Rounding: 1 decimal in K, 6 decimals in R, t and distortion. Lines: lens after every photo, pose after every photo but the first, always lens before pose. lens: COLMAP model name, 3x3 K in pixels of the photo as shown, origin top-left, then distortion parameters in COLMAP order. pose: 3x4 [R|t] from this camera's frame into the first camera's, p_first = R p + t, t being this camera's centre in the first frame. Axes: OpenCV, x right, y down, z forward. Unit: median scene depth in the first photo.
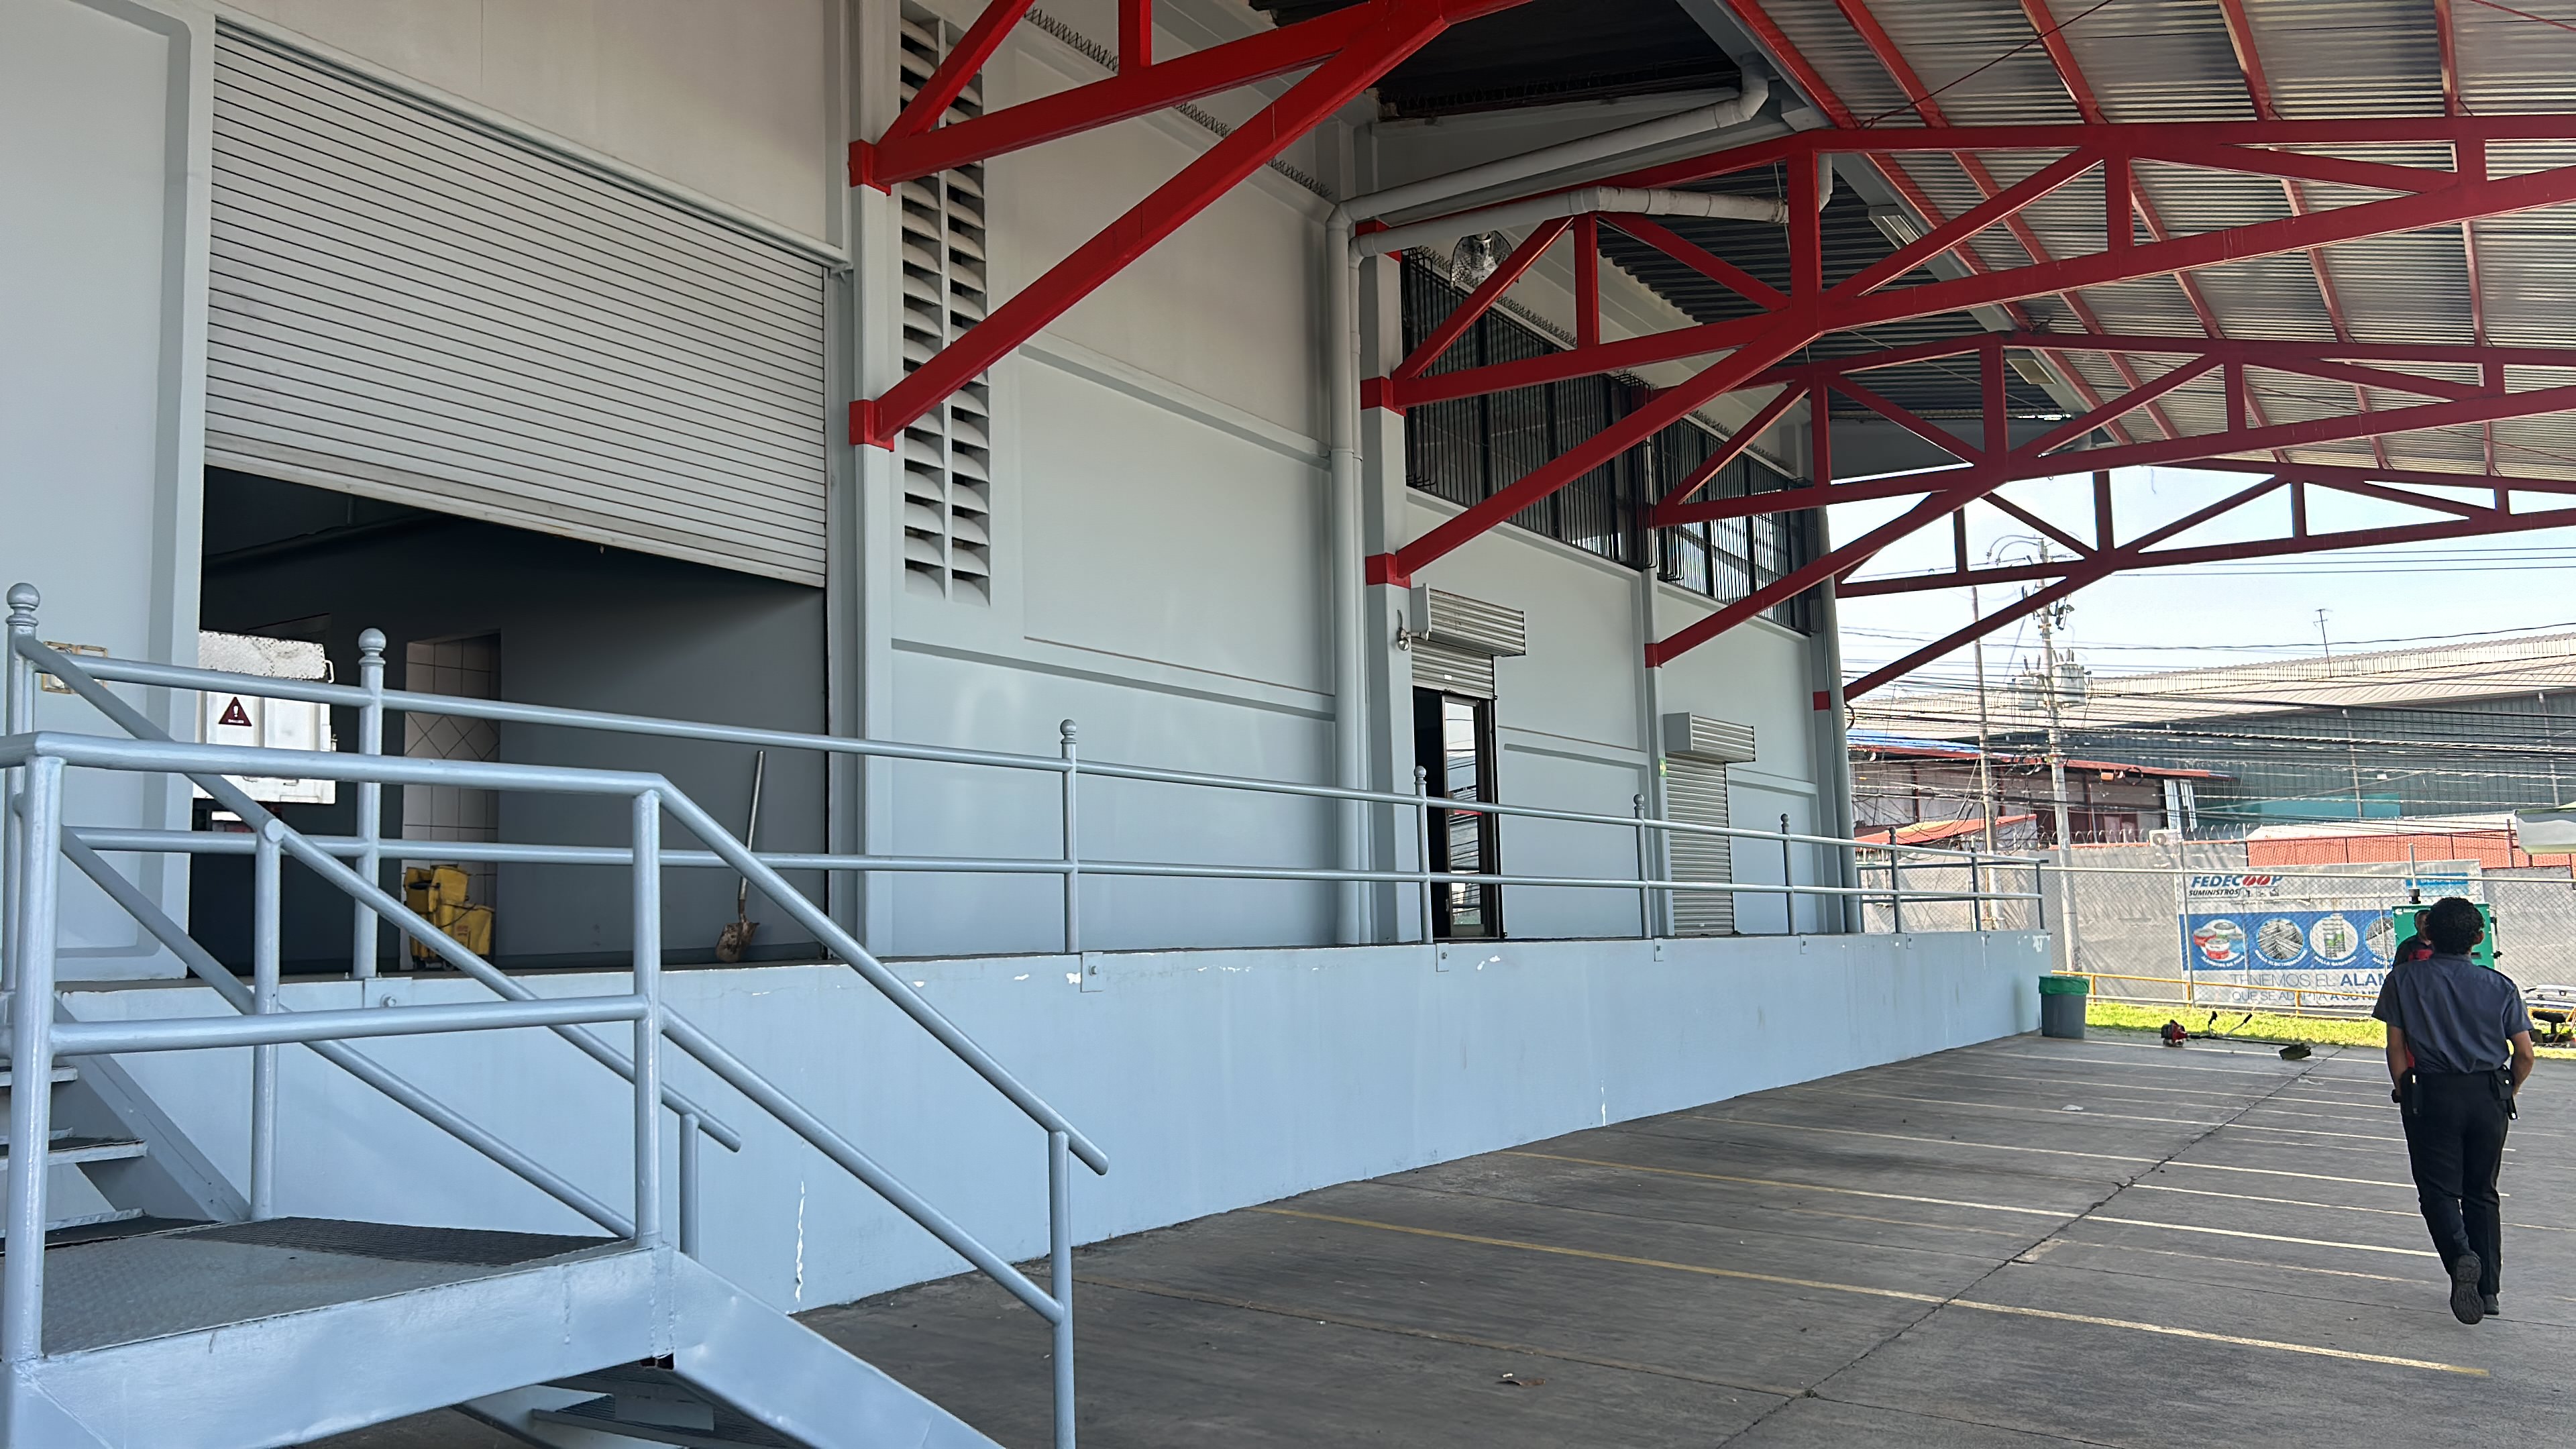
lens RADIAL K [[2025.2, 0, 1262.5], [0, 2025.2, 723.6], [0, 0, 1]] dist [0.016584, 0.000388]
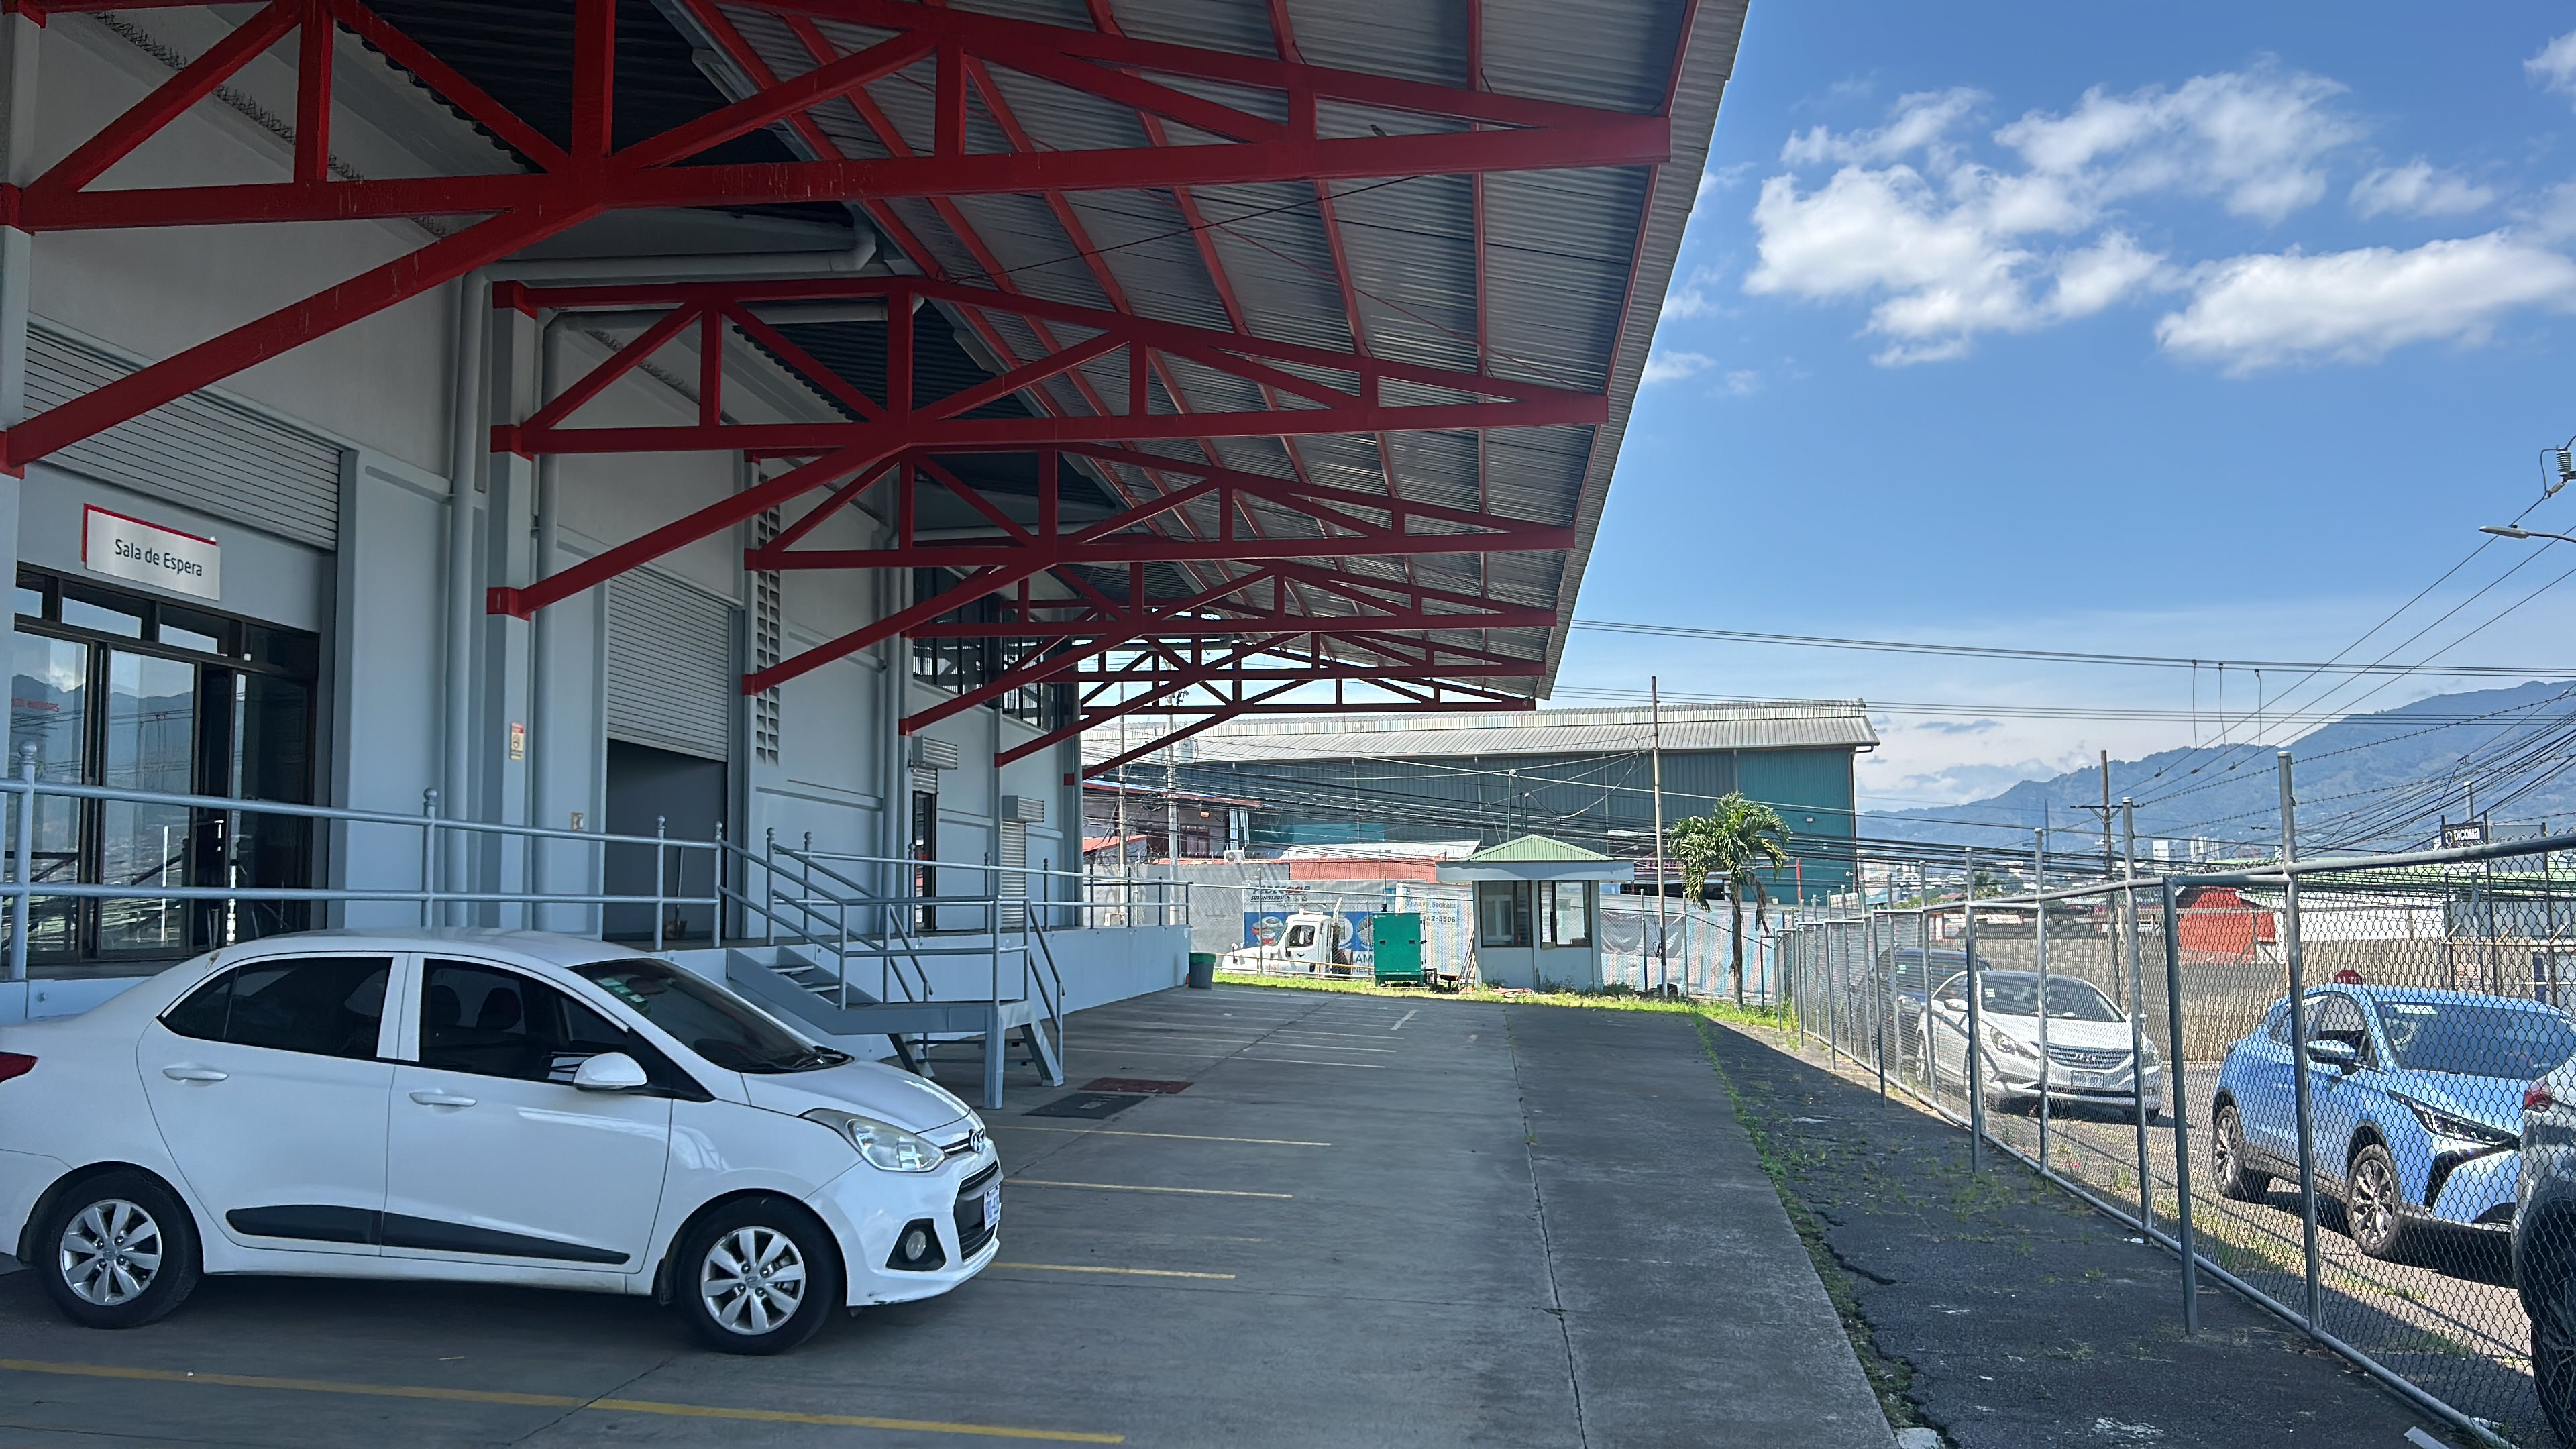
lens RADIAL K [[2033.1, 0, 1238.5], [0, 2033.1, 717.5], [0, 0, 1]] dist [0.085292, -0.117646]
pose [[0.906312, 0.054428, 0.419091, -0.340102], [-0.056472, 0.998376, -0.007535, -0.068832], [-0.418820, -0.016838, 0.907913, -0.625051]]
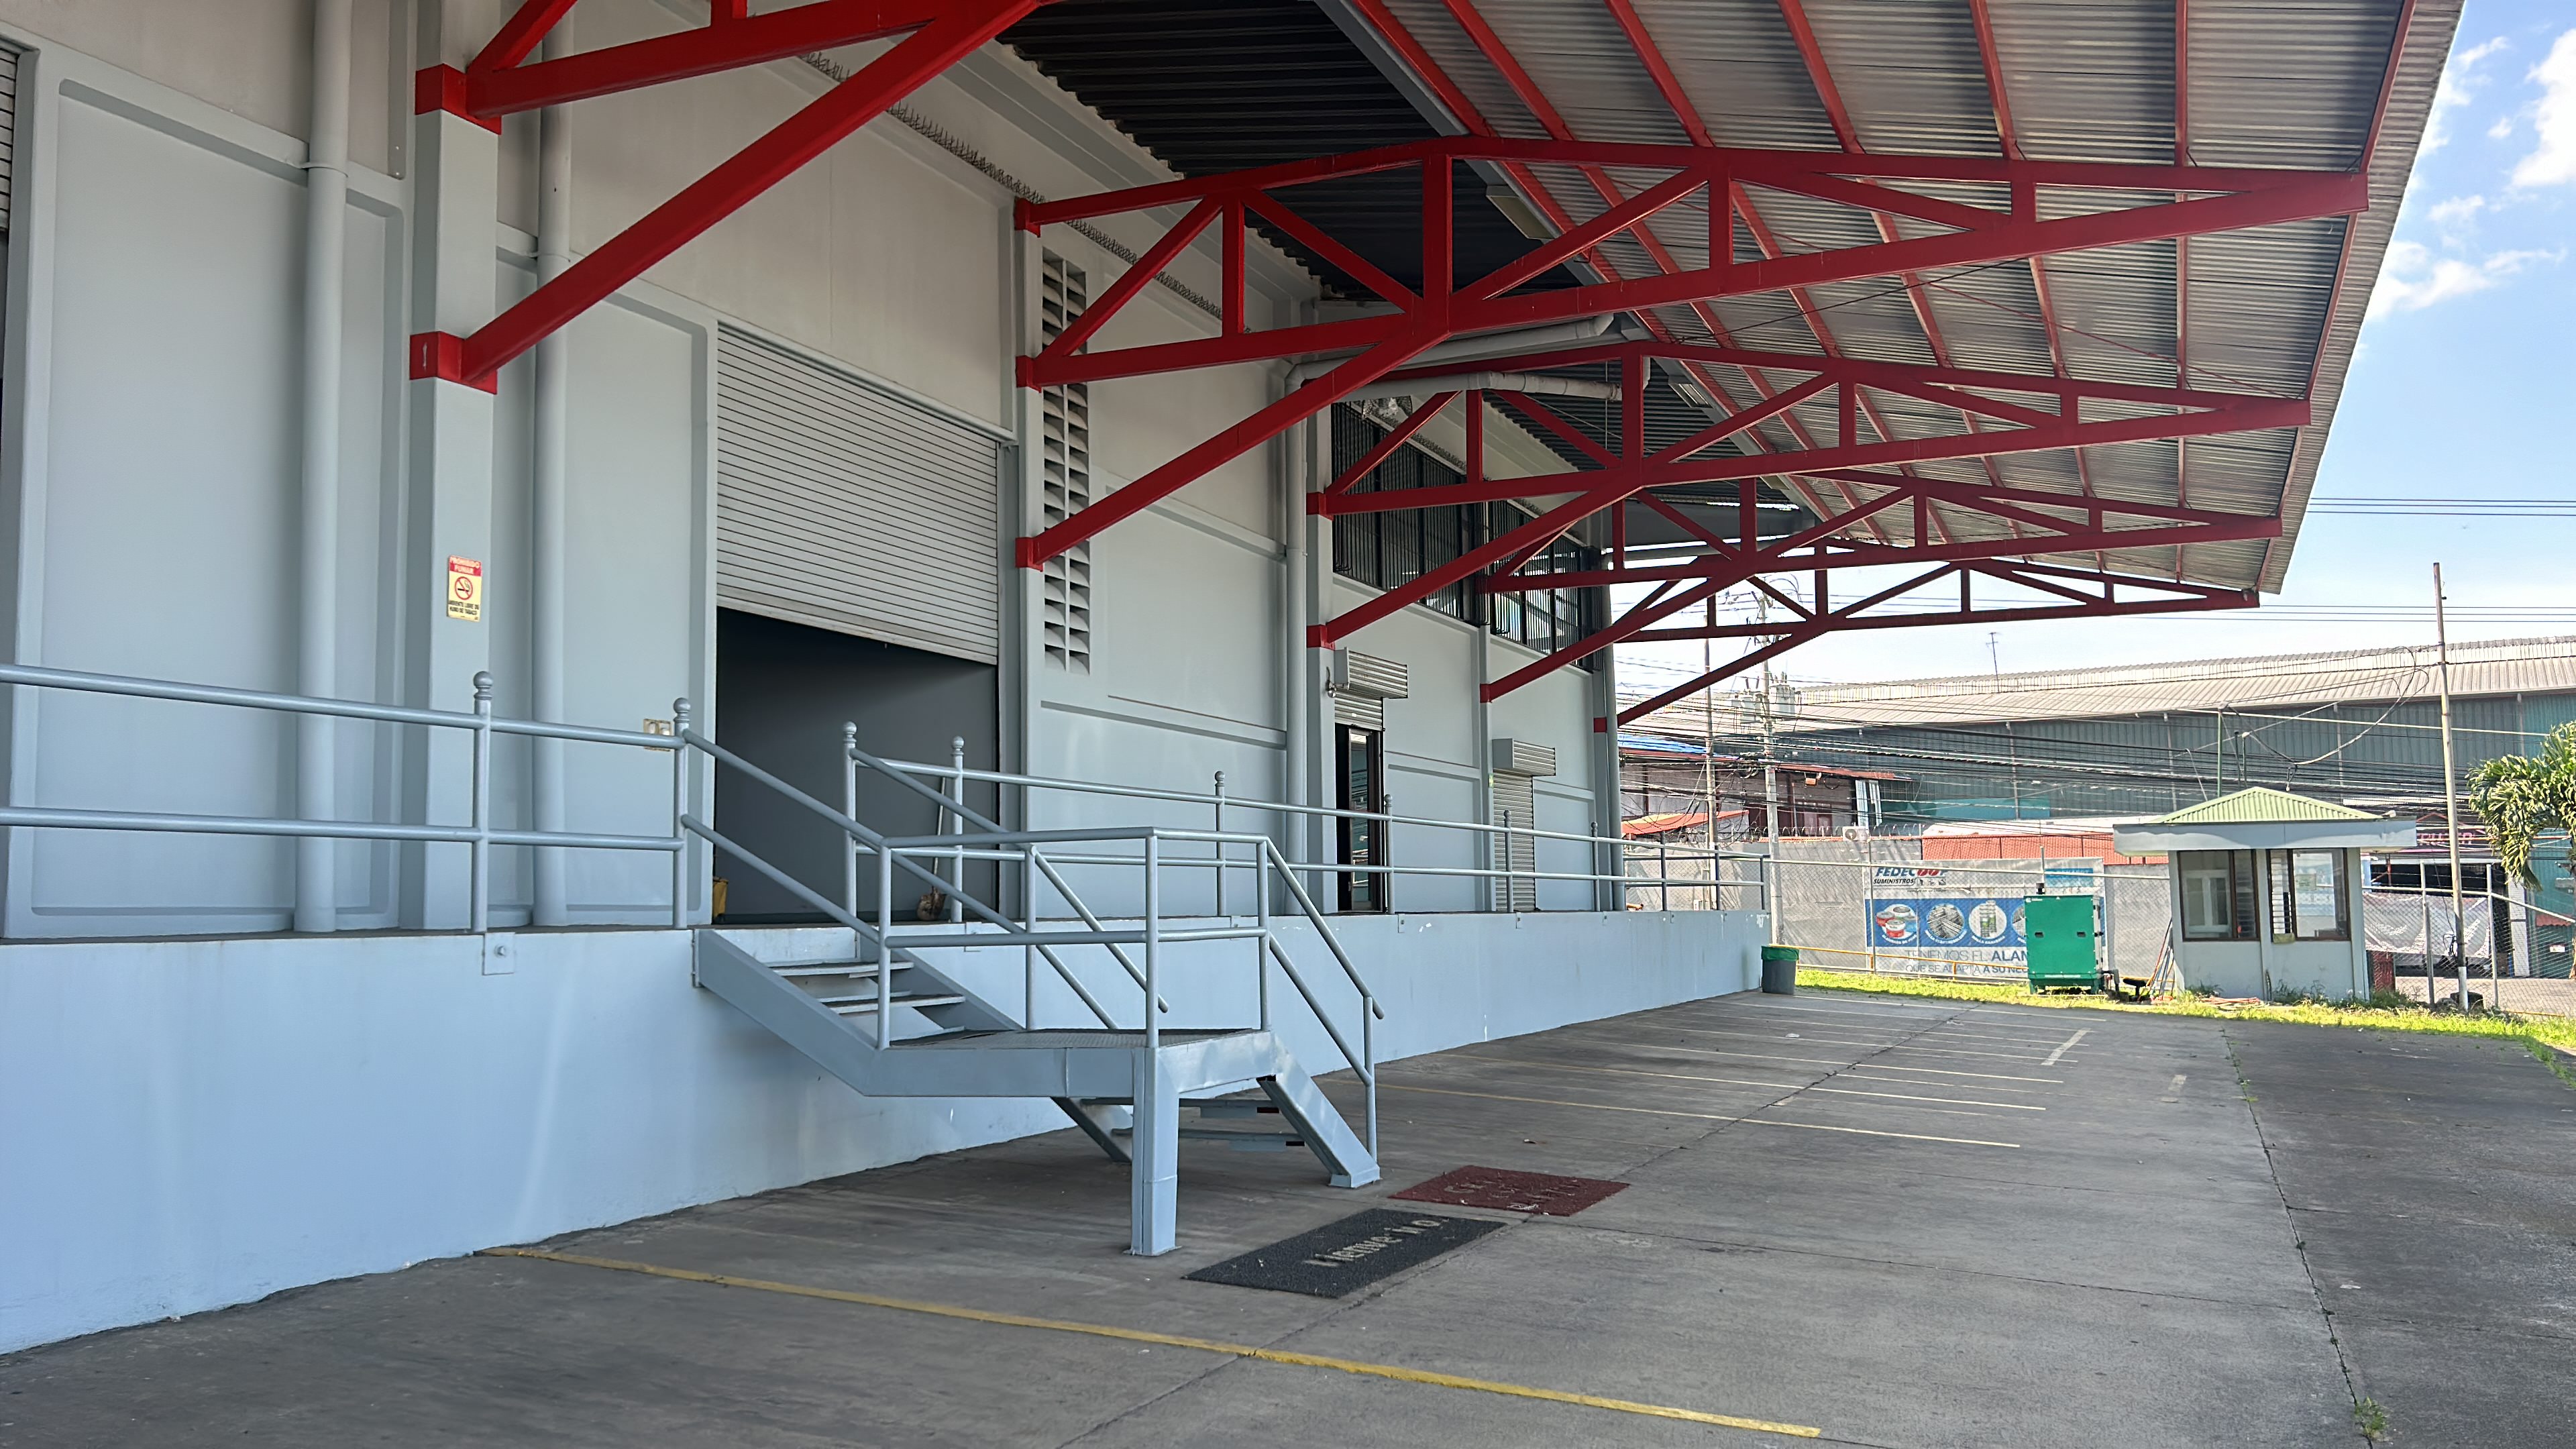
lens RADIAL K [[2031.4, 0, 1290.0], [0, 2031.4, 747.9], [0, 0, 1]] dist [0.085446, -0.112751]
pose [[0.988749, 0.023888, 0.147662, -0.120501], [-0.027573, 0.999356, 0.022957, -0.025461], [-0.147019, -0.026770, 0.988771, -0.260353]]
